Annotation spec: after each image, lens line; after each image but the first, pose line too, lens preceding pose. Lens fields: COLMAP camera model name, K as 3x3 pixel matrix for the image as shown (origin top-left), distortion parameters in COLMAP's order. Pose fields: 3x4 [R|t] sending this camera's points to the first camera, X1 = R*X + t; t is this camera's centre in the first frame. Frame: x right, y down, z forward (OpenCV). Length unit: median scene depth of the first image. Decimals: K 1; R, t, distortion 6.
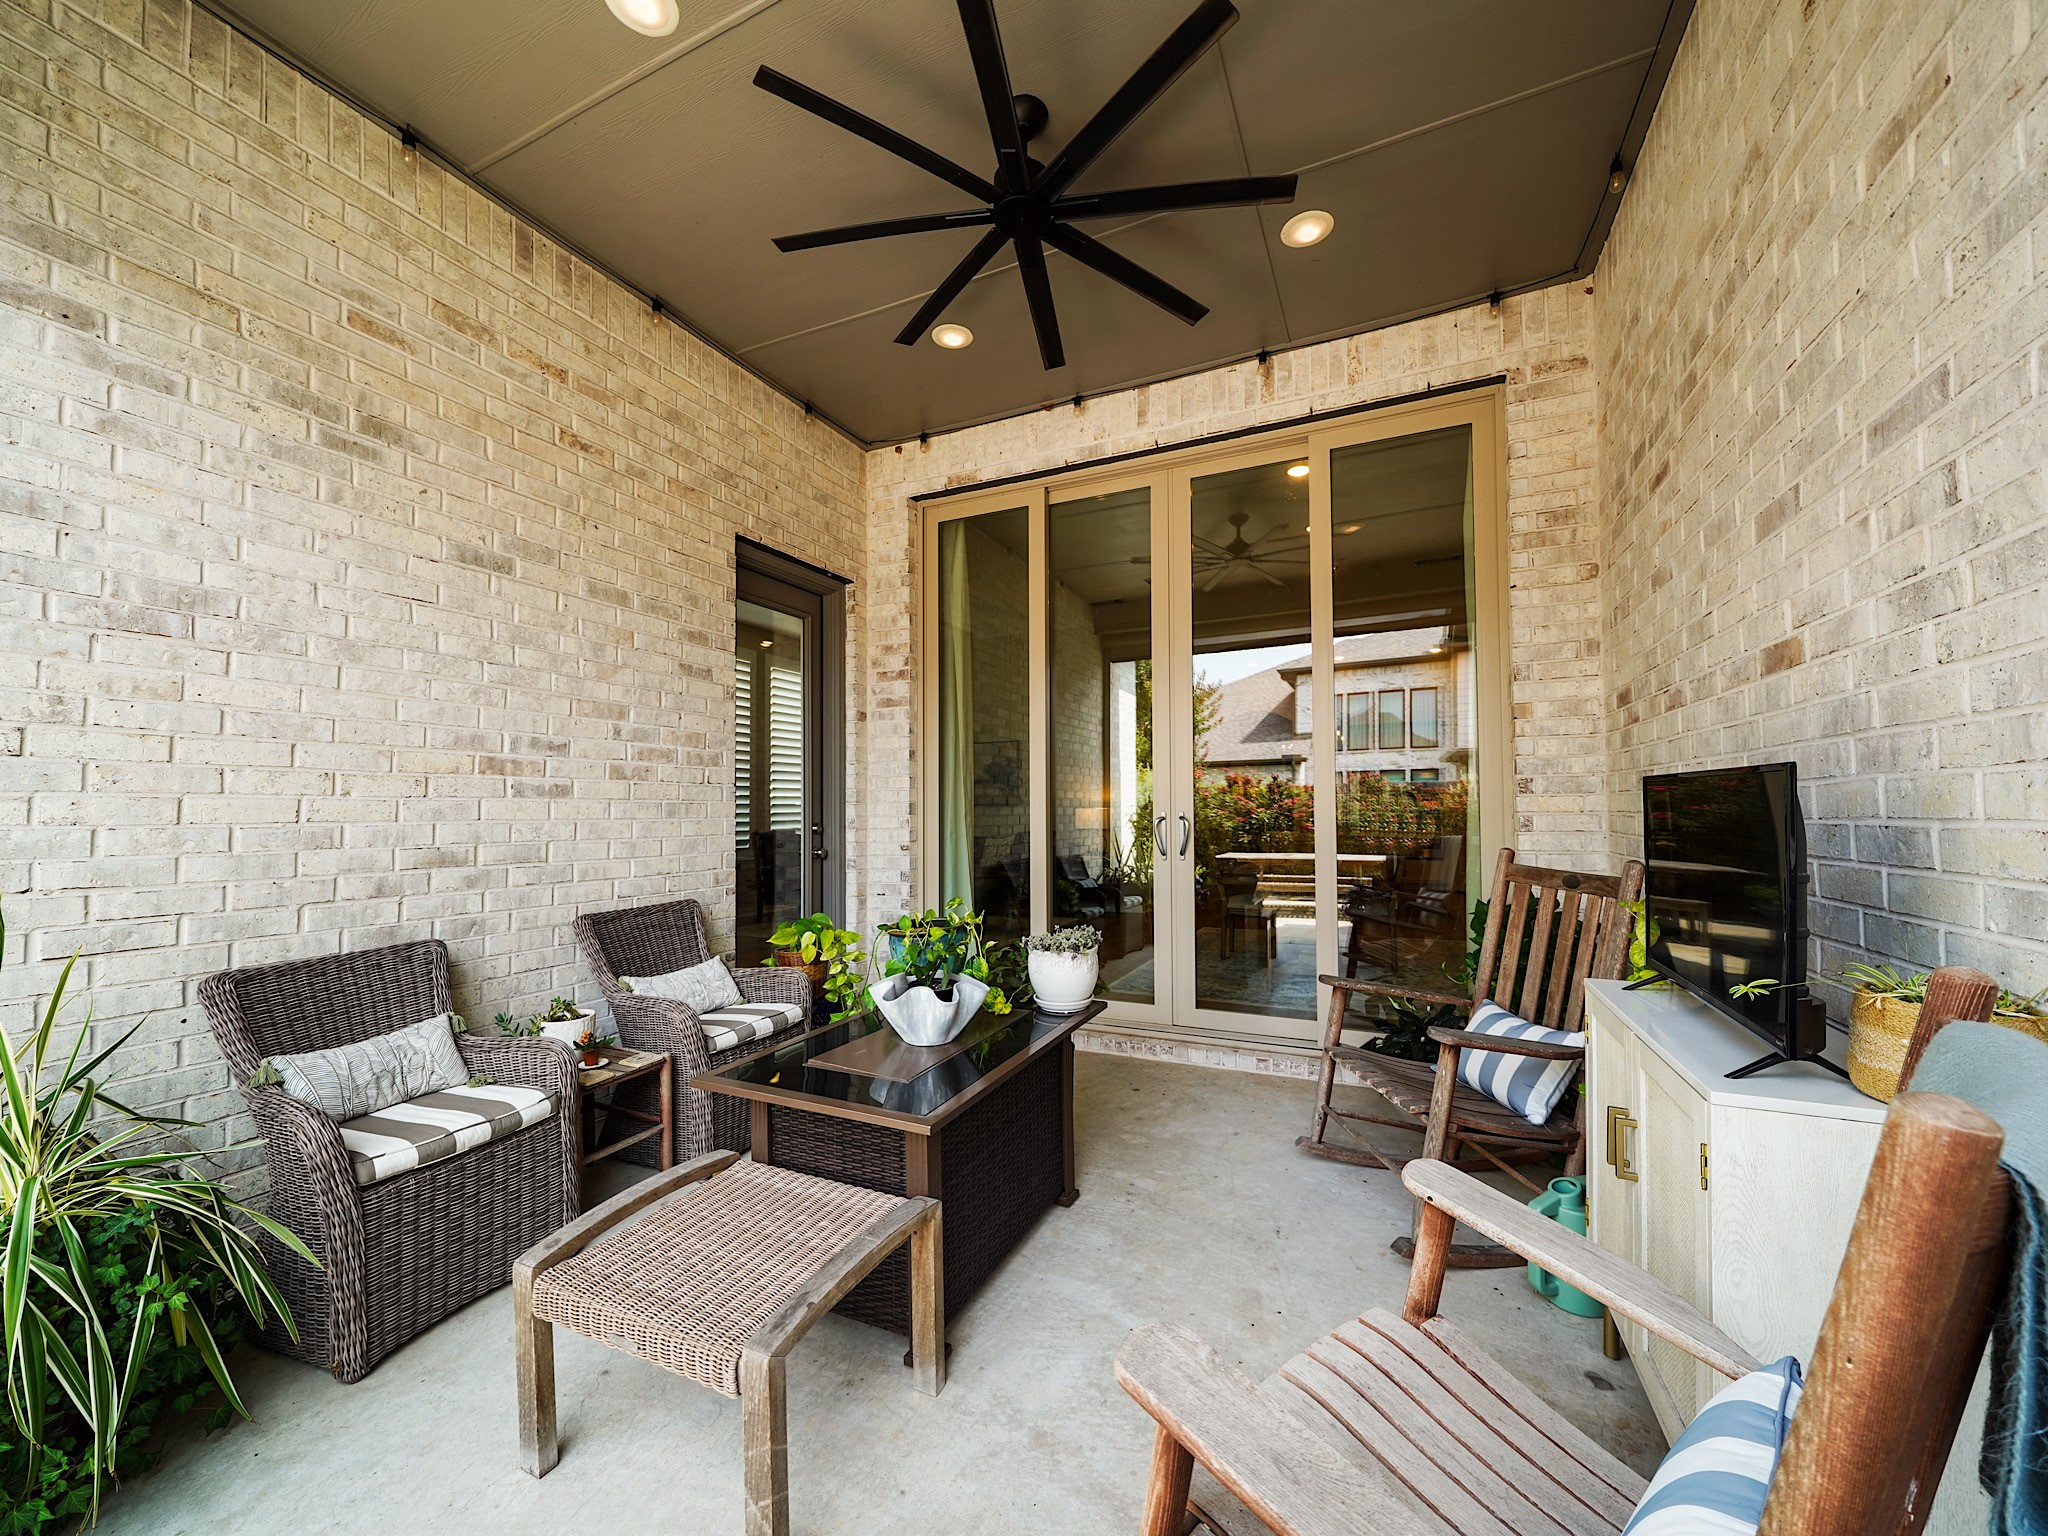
lens RADIAL K [[789.7, 0, 1021.5], [0, 789.7, 784.8], [0, 0, 1]] dist [-0.004237, -0.000490]
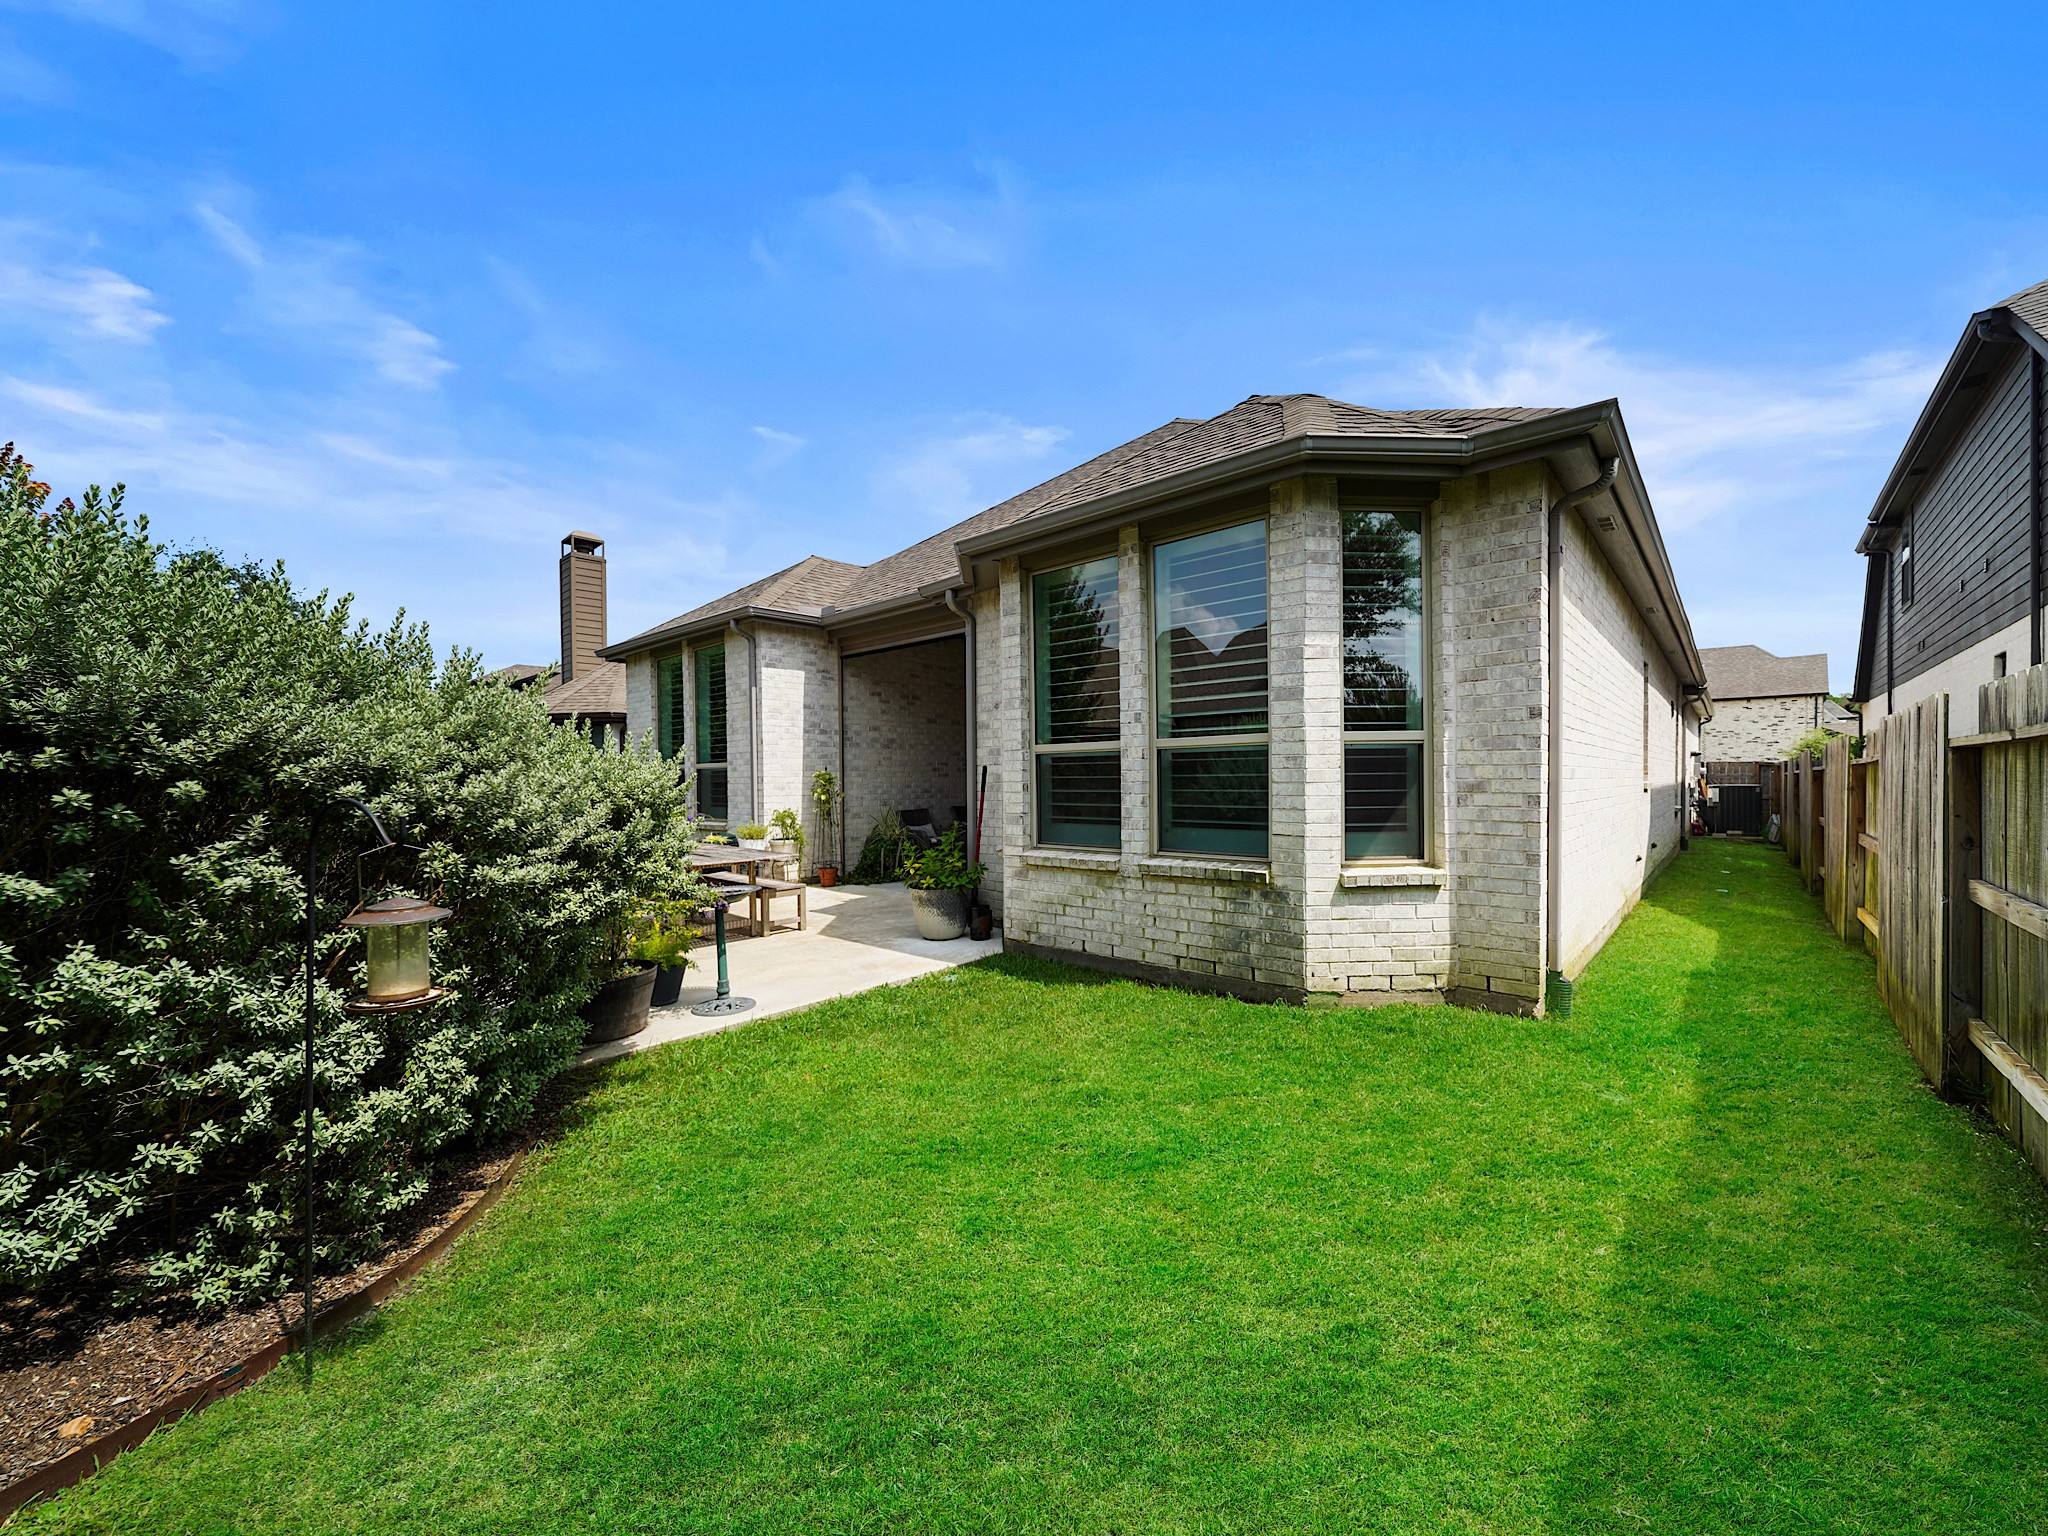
lens RADIAL K [[789.7, 0, 1024.1], [0, 789.7, 777.0], [0, 0, 1]] dist [-0.004237, -0.000490]
pose [[0.955264, -0.003275, -0.295736, 1.252662], [0.010974, 0.999643, 0.024375, -0.100460], [0.295551, -0.026530, 0.954959, -3.496813]]
